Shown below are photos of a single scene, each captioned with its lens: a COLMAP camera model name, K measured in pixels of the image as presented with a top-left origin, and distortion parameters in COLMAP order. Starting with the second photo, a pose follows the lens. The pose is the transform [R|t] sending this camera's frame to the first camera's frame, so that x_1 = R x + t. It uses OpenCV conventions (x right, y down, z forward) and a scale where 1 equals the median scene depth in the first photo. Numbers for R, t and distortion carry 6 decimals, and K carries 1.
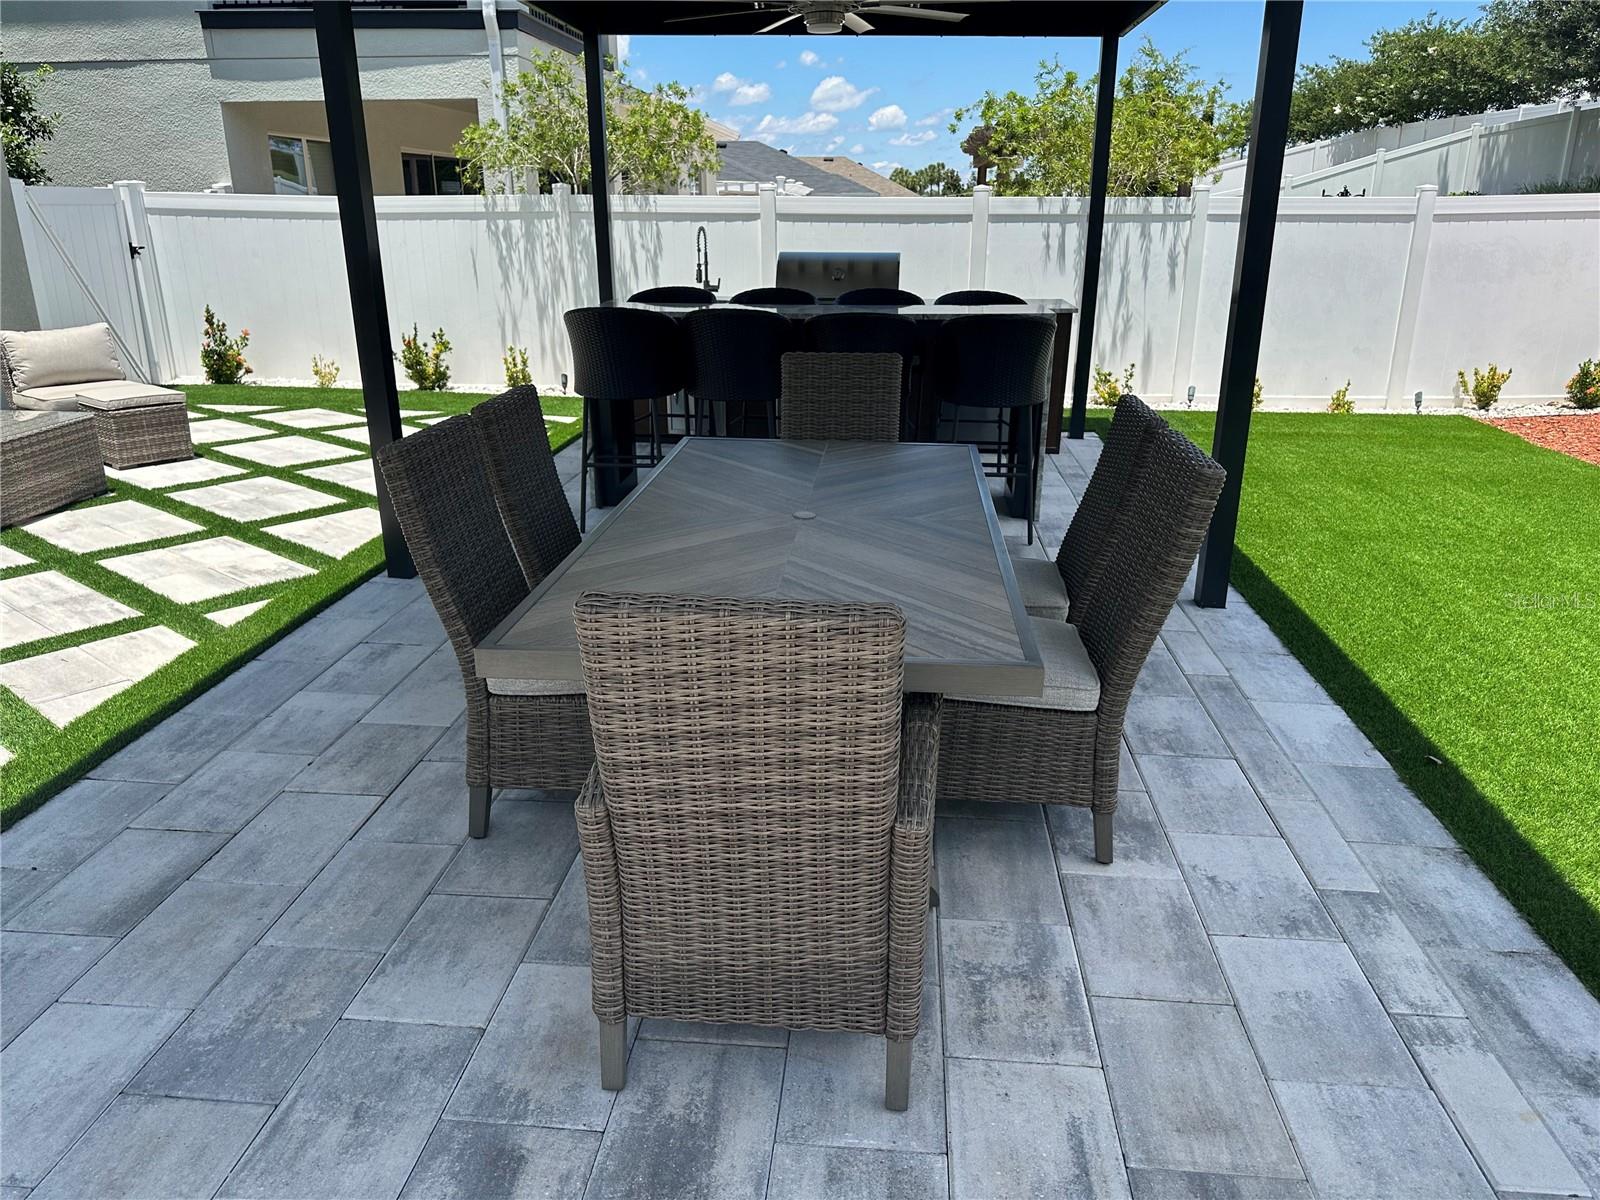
lens RADIAL K [[1130.9, 0, 807.7], [0, 1130.9, 600.2], [0, 0, 1]] dist [0.050123, -0.038053]
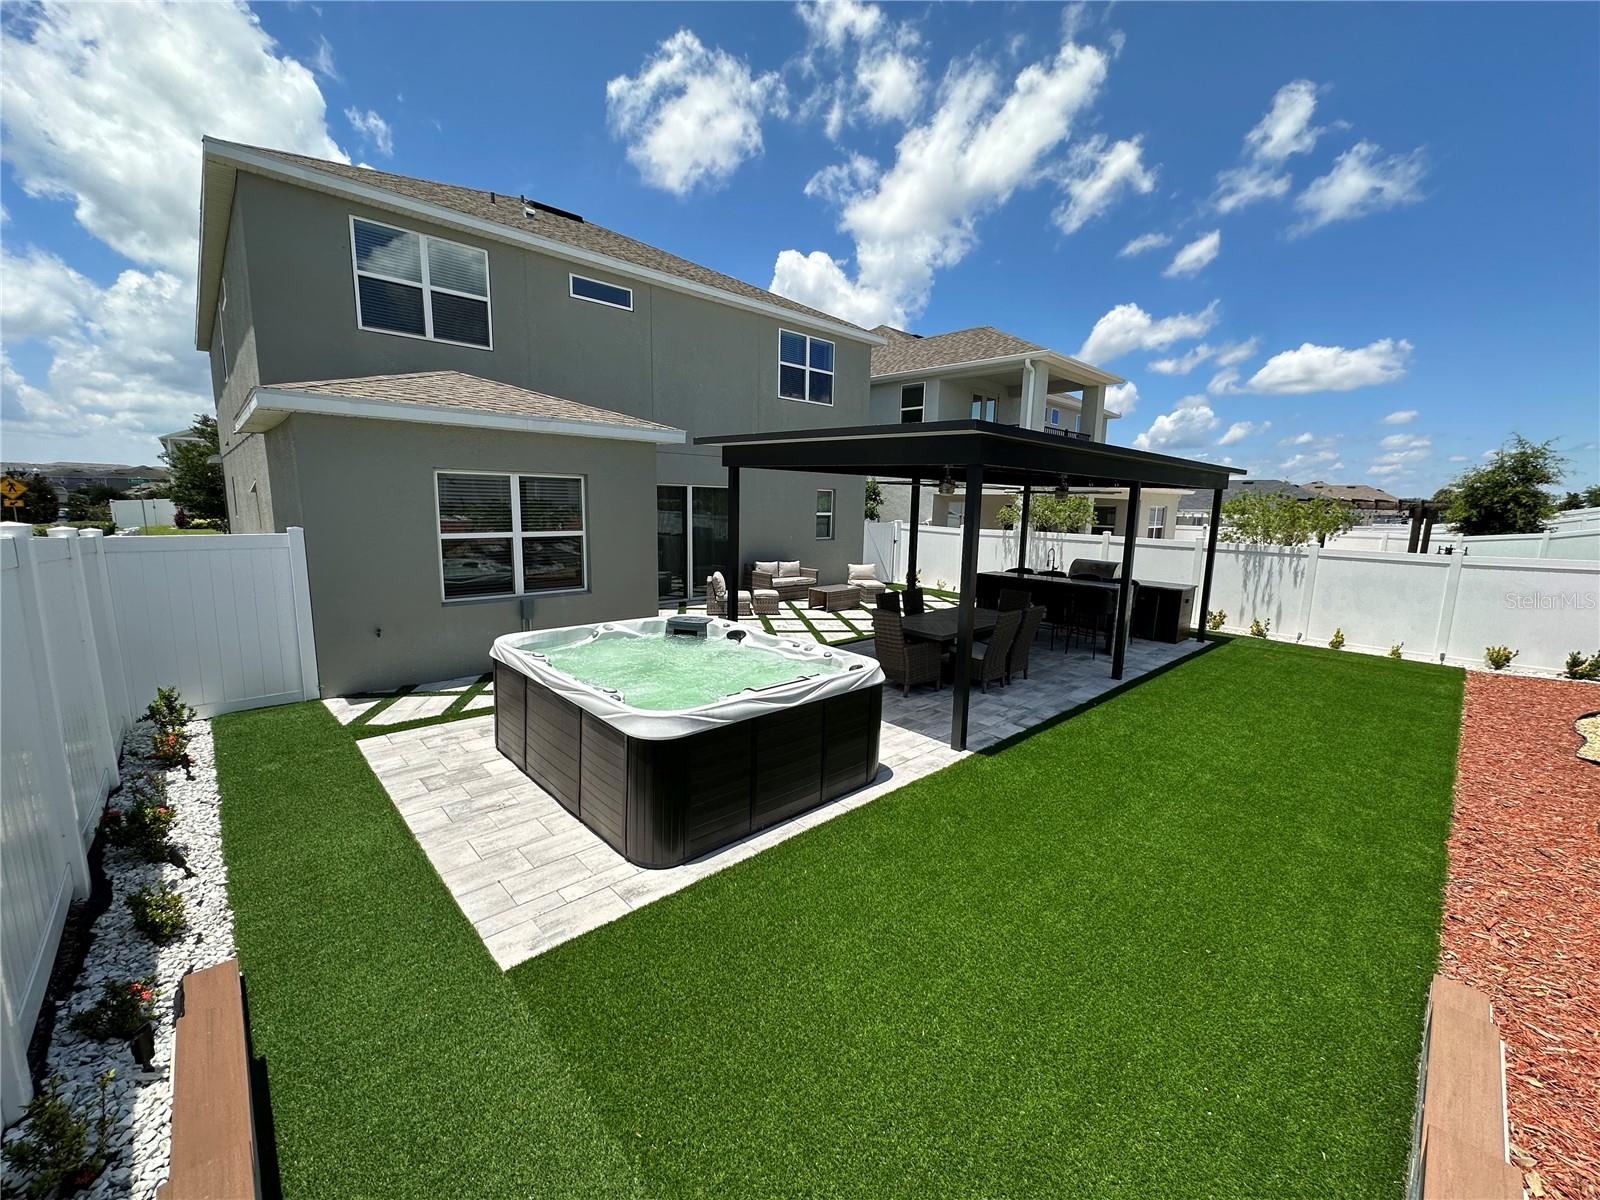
lens RADIAL K [[643.9, 0, 798.9], [0, 643.9, 594.0], [0, 0, 1]] dist [-0.000862, -0.000188]
pose [[0.745719, 0.112275, -0.656732, 0.458480], [-0.236703, 0.966040, -0.103622, 0.093624], [0.622796, 0.232723, 0.746971, -0.525613]]
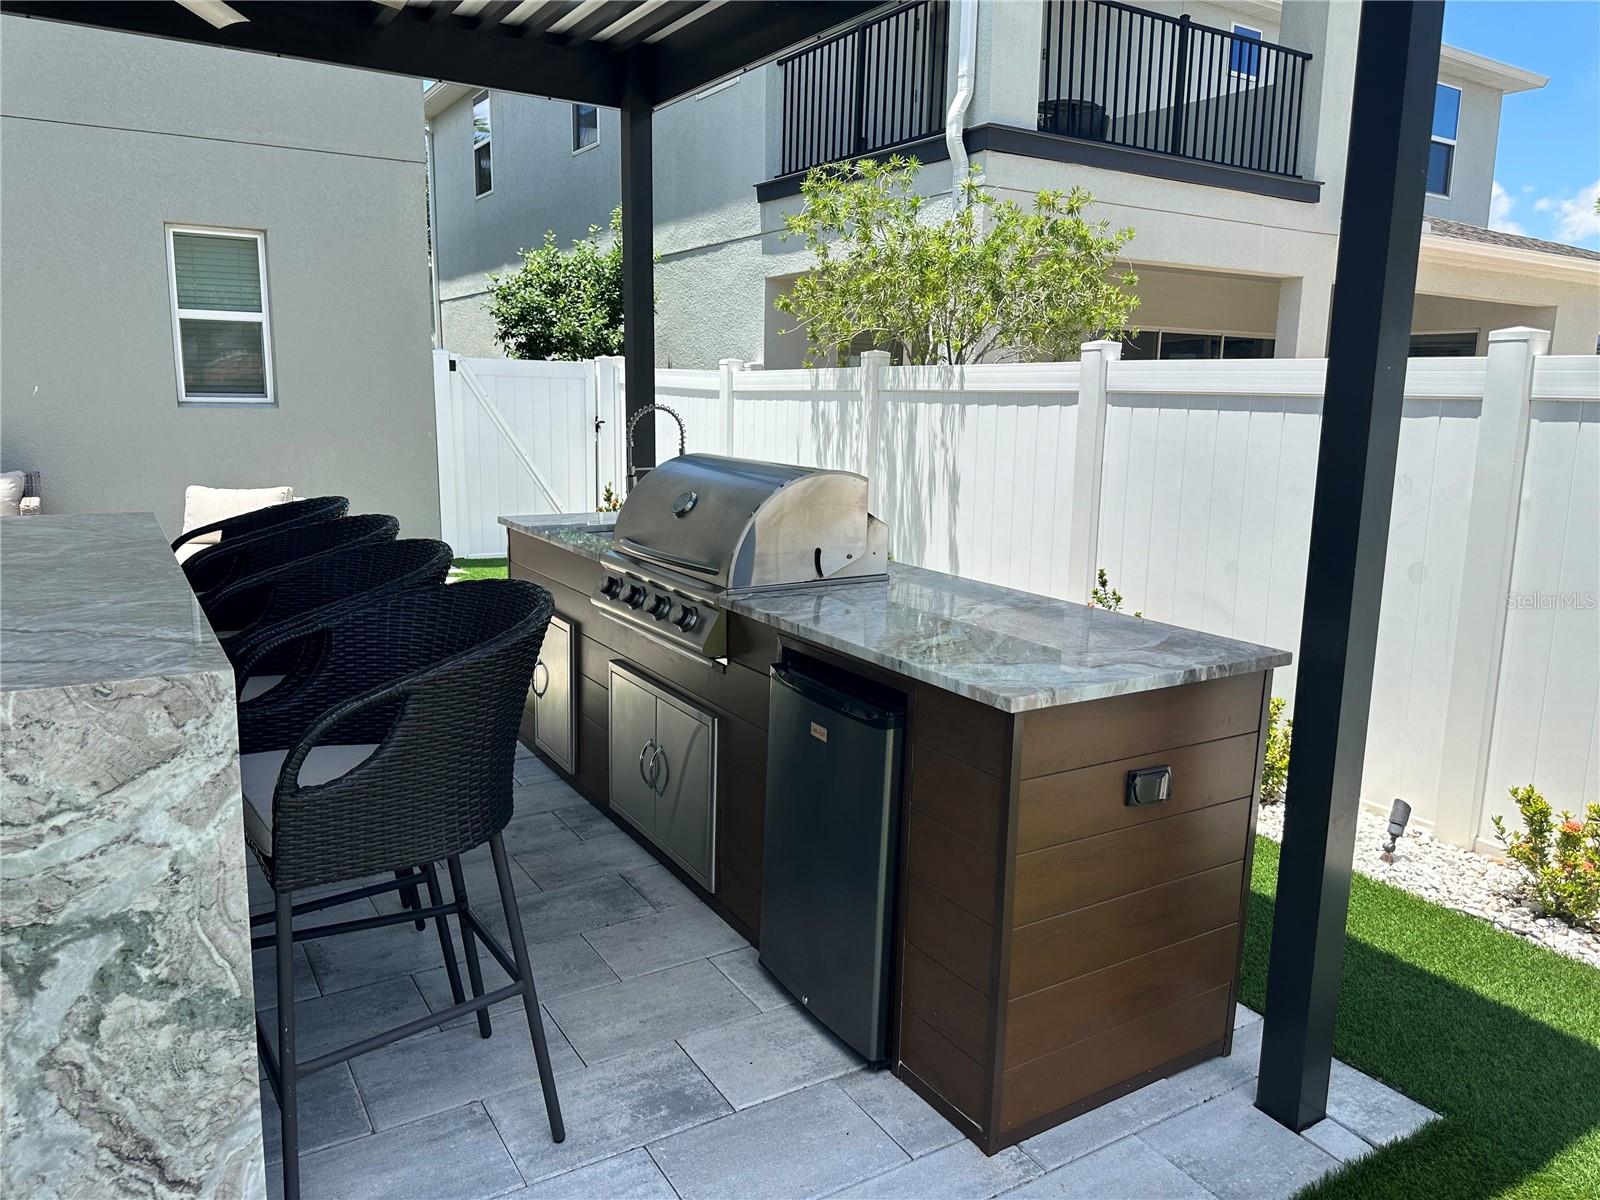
lens RADIAL K [[1139.5, 0, 797.5], [0, 1139.5, 606.8], [0, 0, 1]] dist [0.042632, -0.045609]
pose [[0.591909, 0.162074, -0.789541, 0.368992], [-0.277771, 0.960584, -0.011057, -0.225173], [0.756628, 0.225856, 0.613598, 0.660623]]
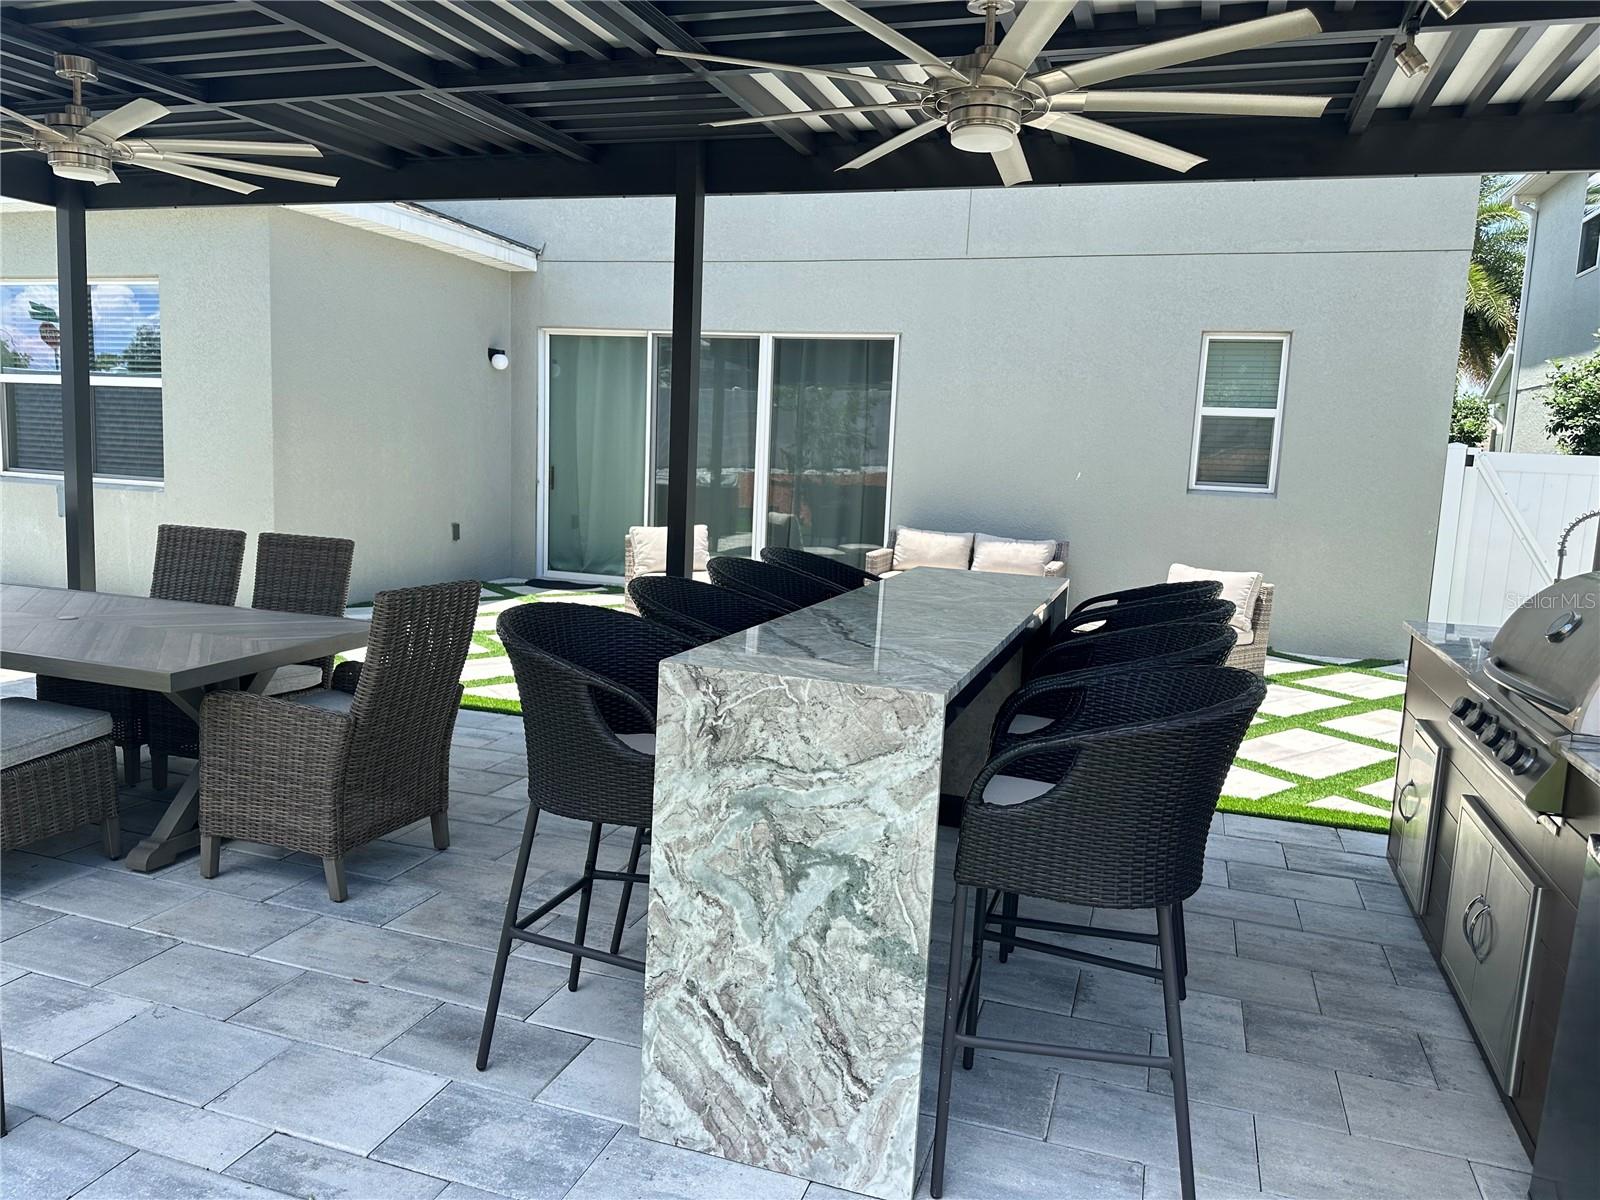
lens RADIAL K [[1129.7, 0, 800.0], [0, 1129.7, 600.0], [0, 0, 1]] dist [0.132431, -0.179792]
pose [[-0.251128, 0.119542, -0.960544, 0.405851], [-0.353577, 0.912441, 0.205996, -0.250991], [0.901065, 0.391357, -0.186872, 0.724606]]
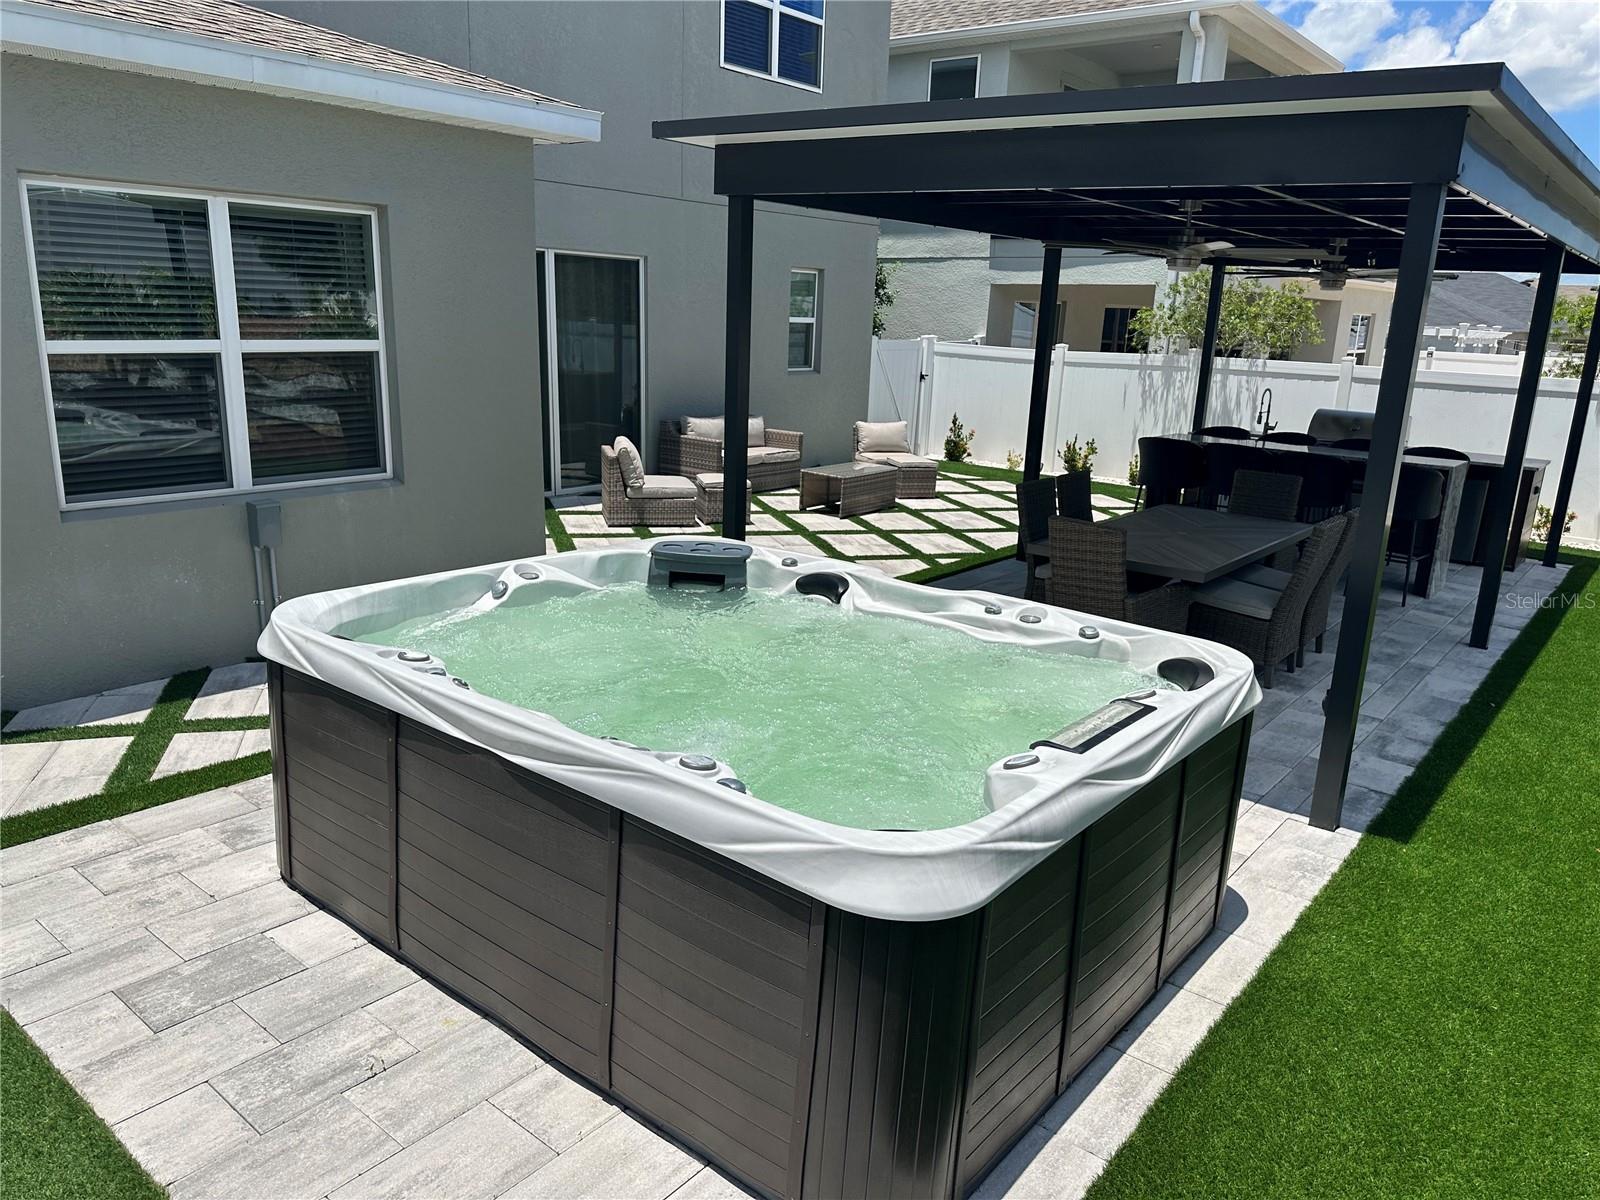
lens RADIAL K [[1139.5, 0, 797.5], [0, 1139.5, 606.8], [0, 0, 1]] dist [0.042632, -0.045609]
pose [[0.827159, 0.170986, -0.535325, 0.225227], [-0.216413, 0.976039, -0.022638, 0.106039], [0.518627, 0.134577, 0.844343, -0.494068]]
